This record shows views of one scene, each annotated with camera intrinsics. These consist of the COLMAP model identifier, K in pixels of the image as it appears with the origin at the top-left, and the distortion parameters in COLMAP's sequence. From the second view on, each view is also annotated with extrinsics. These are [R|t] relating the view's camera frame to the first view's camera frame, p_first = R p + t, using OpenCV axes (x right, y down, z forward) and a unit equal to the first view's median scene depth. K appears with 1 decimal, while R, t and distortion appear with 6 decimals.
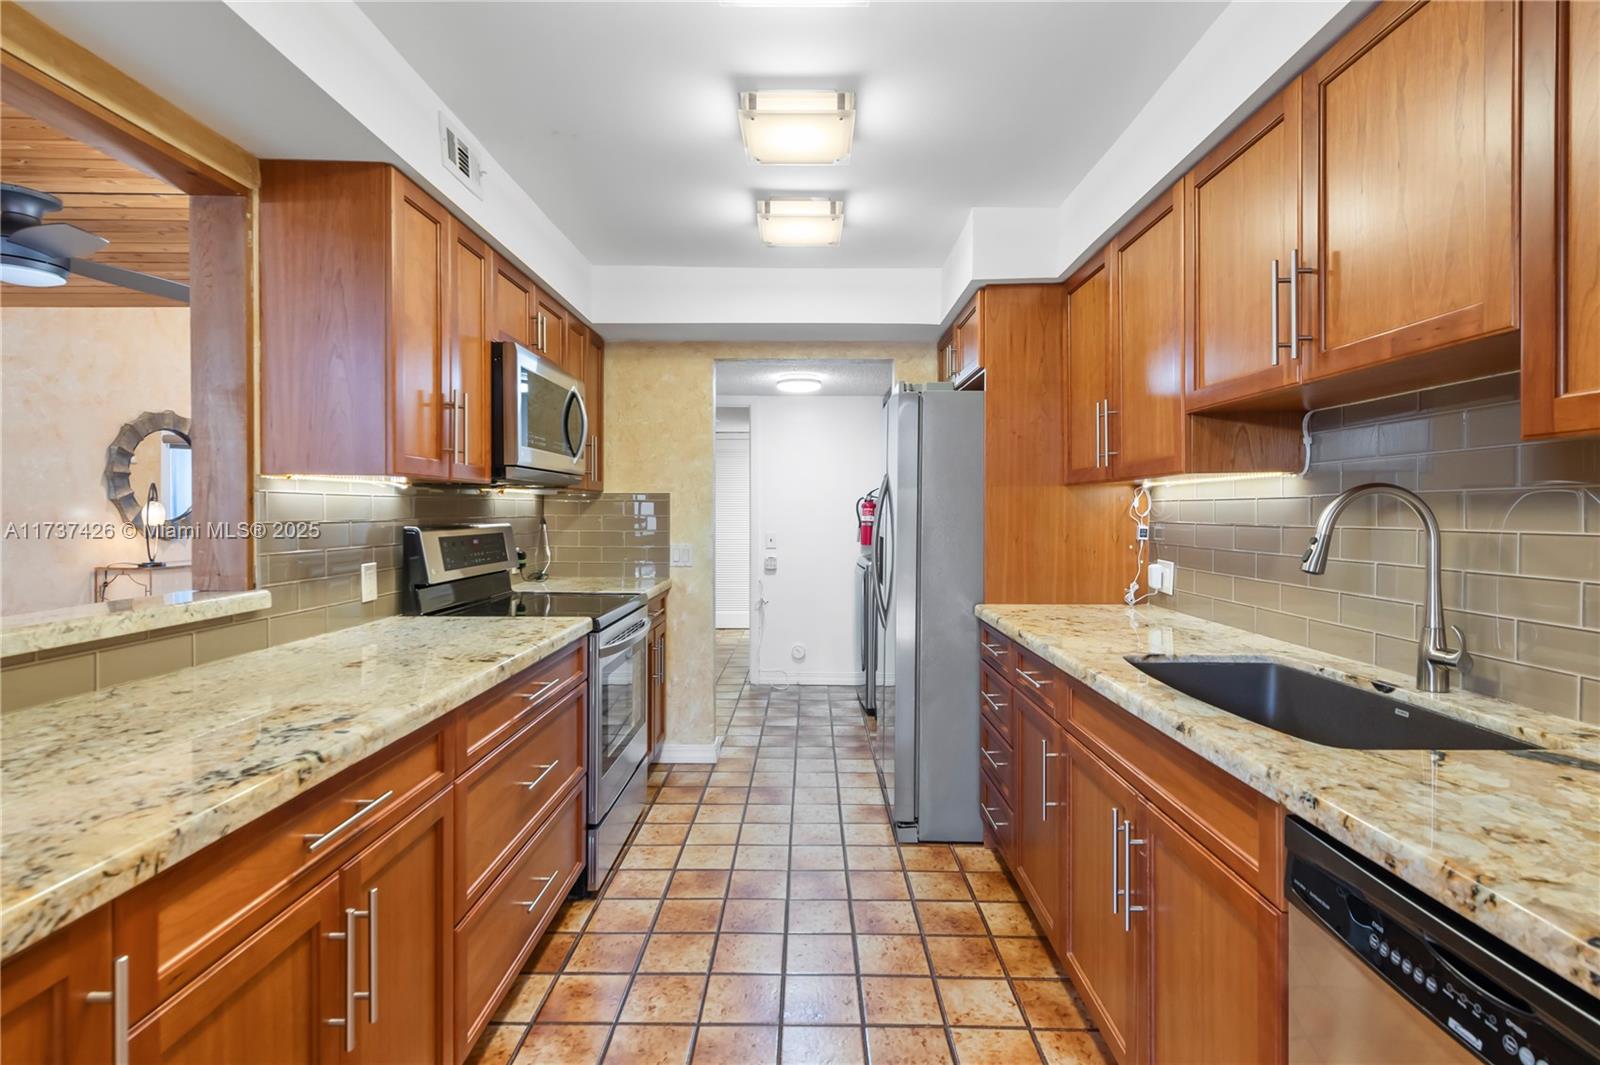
lens RADIAL K [[758.6, 0, 811.5], [0, 758.6, 520.4], [0, 0, 1]] dist [0.019649, -0.005888]
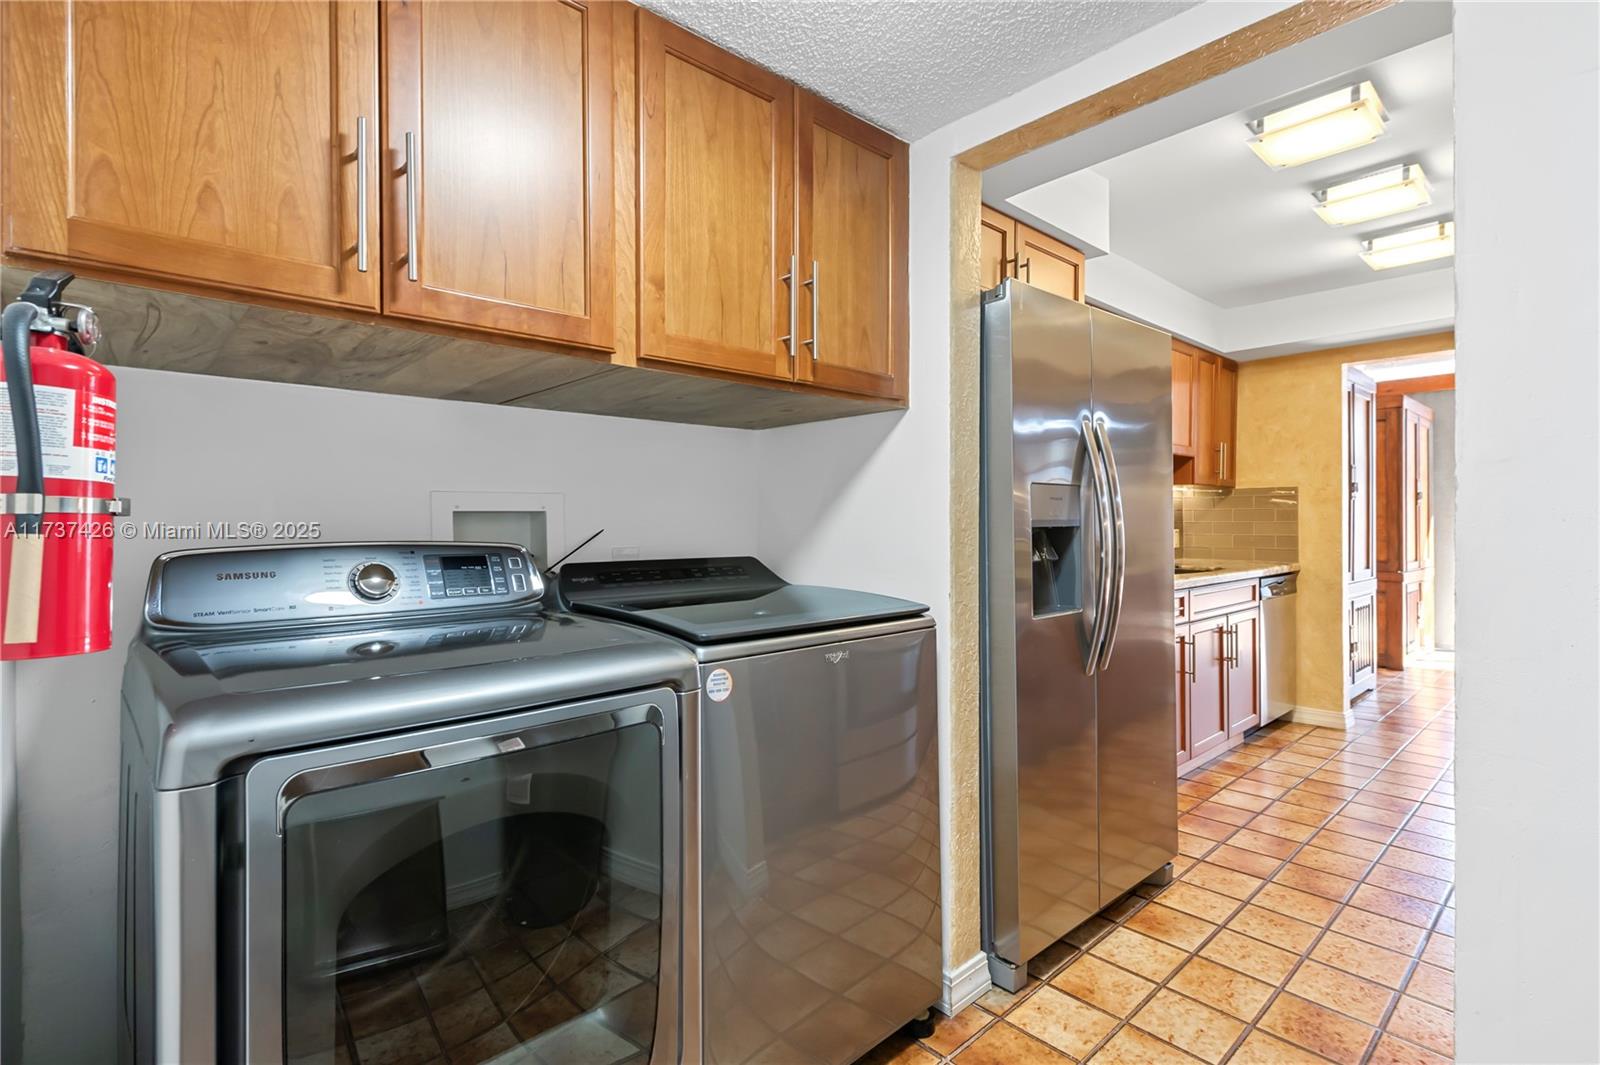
lens RADIAL K [[758.6, 0, 803.3], [0, 758.6, 524.5], [0, 0, 1]] dist [0.019649, -0.005888]
pose [[-0.674301, 0.001179, 0.738455, -0.313578], [0.009091, 0.999936, 0.006705, 0.027743], [-0.738400, 0.011235, -0.674269, 2.482377]]
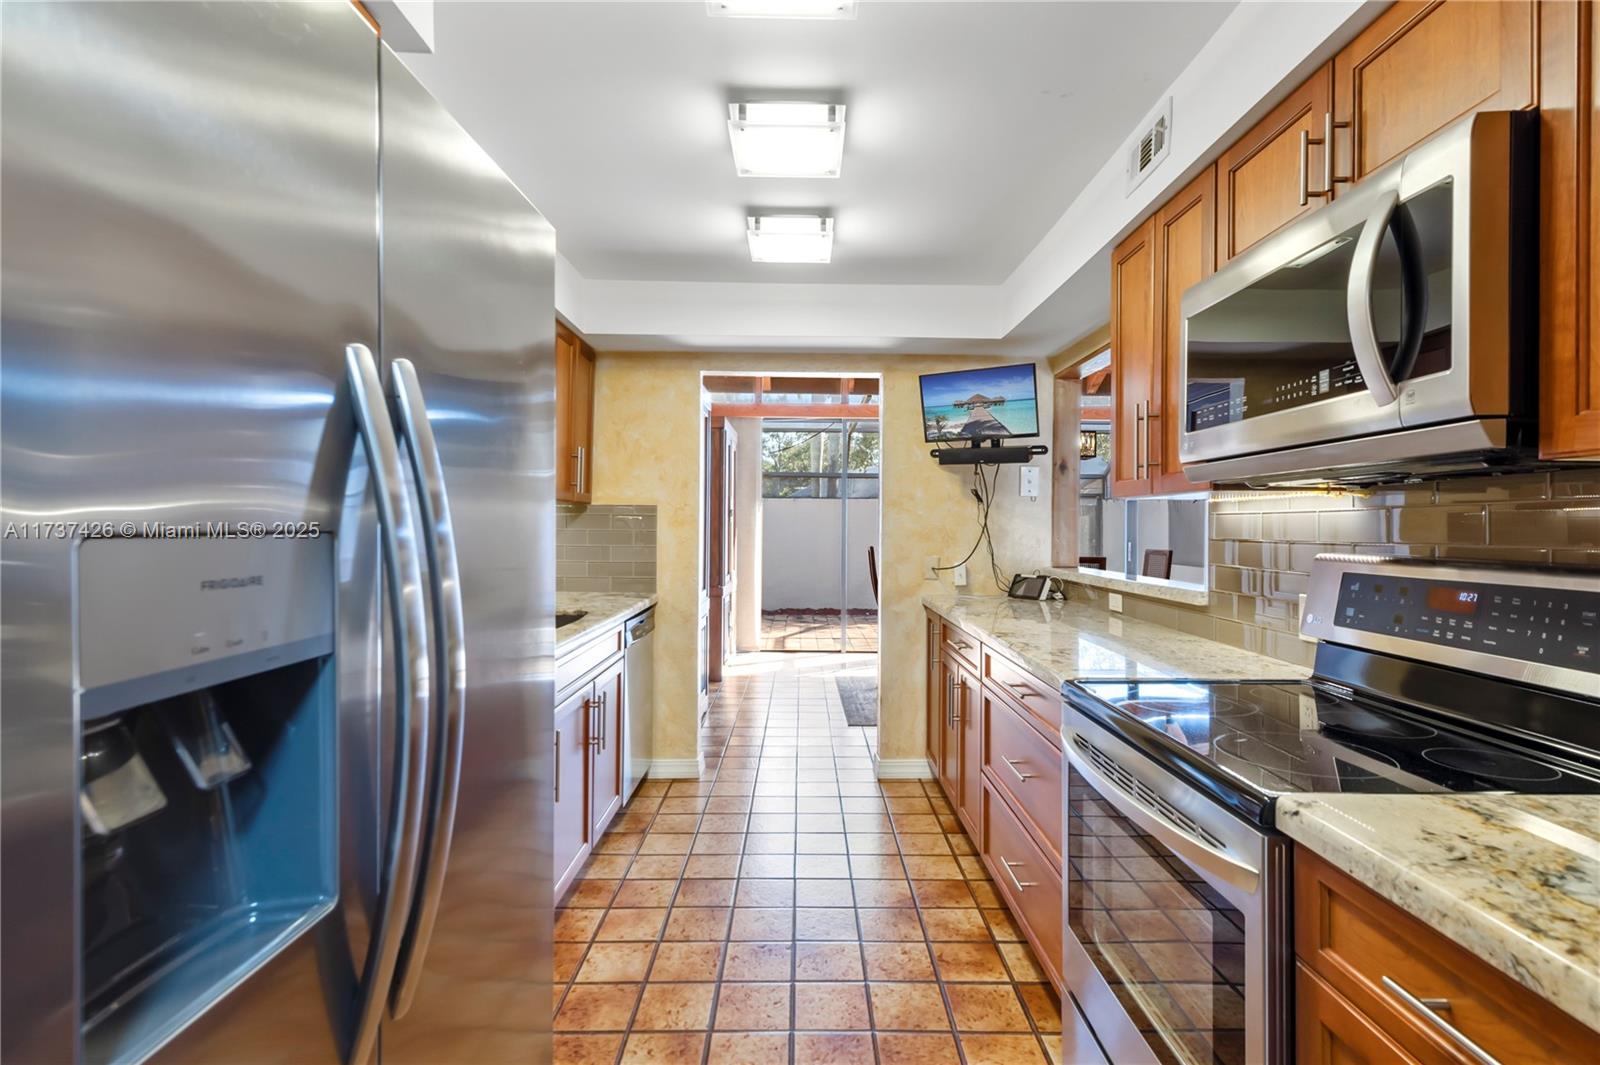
lens RADIAL K [[758.6, 0, 807.1], [0, 758.6, 527.2], [0, 0, 1]] dist [0.019649, -0.005888]
pose [[-0.999925, -0.010043, -0.007071, -0.040440], [-0.010125, 0.999880, 0.011690, -0.020524], [0.006952, 0.011761, -0.999907, 1.904190]]
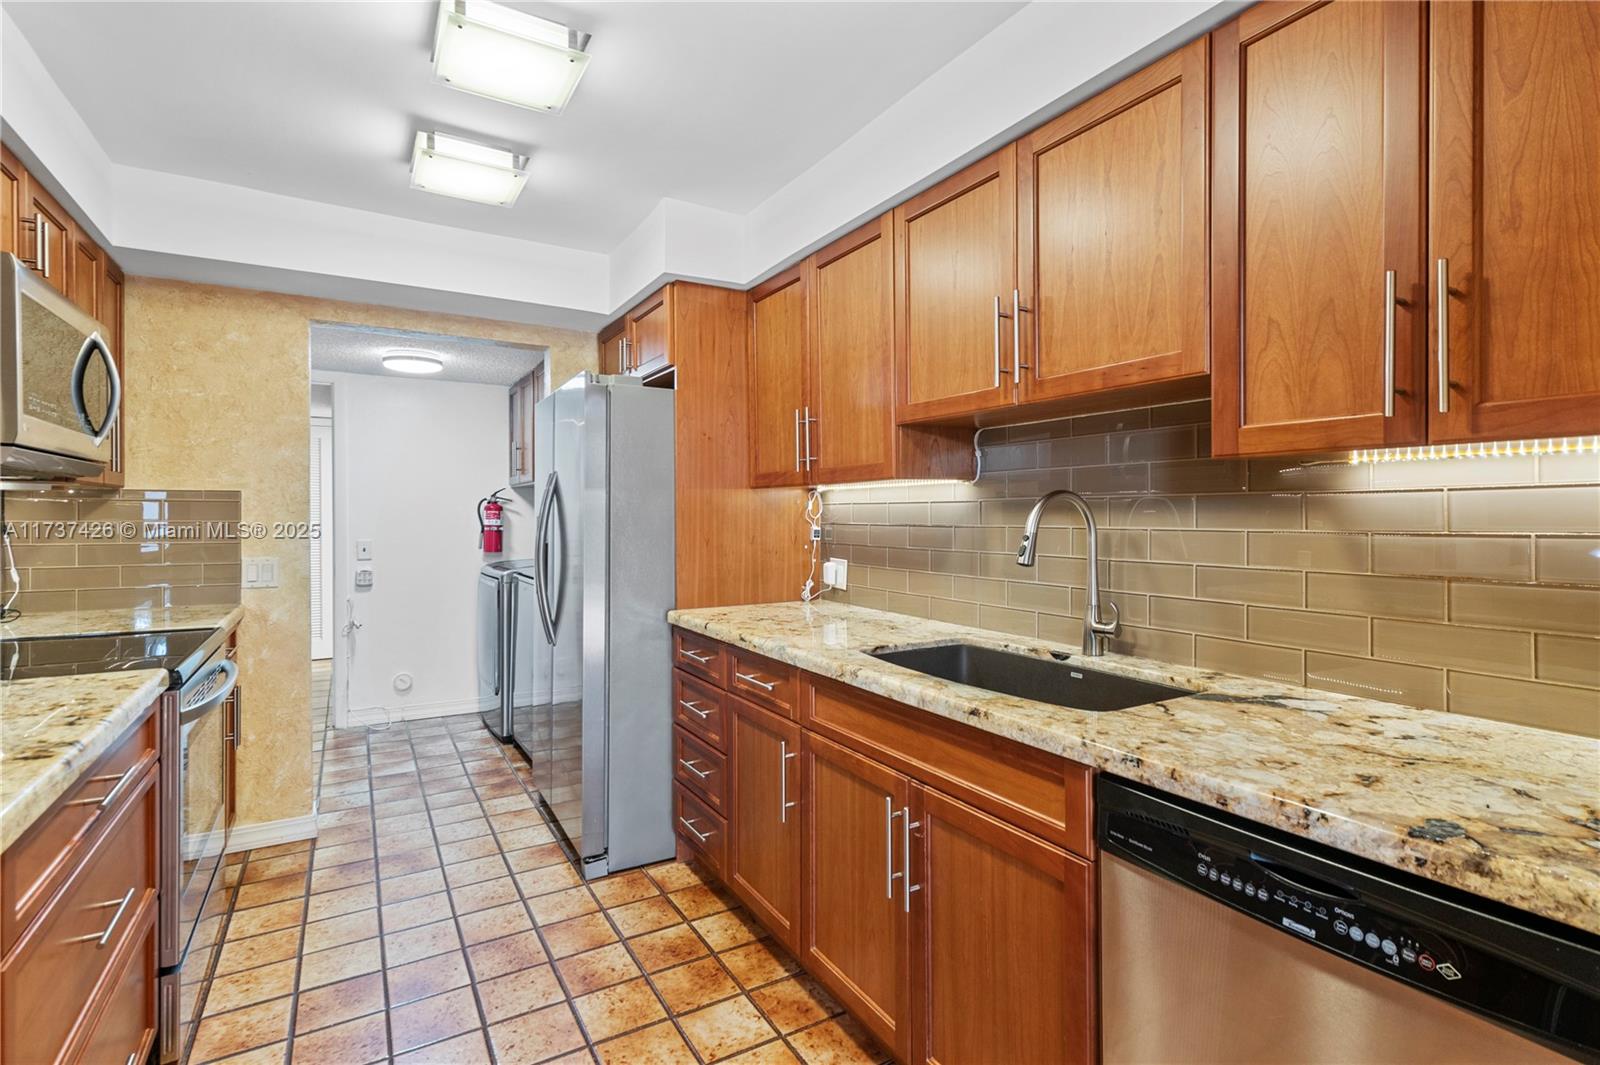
lens RADIAL K [[758.6, 0, 809.0], [0, 758.6, 519.5], [0, 0, 1]] dist [0.019649, -0.005888]
pose [[0.858983, -0.005860, 0.511970, -0.159583], [0.008323, 0.999962, -0.002519, -0.001427], [-0.511936, 0.006425, 0.858999, 0.109829]]
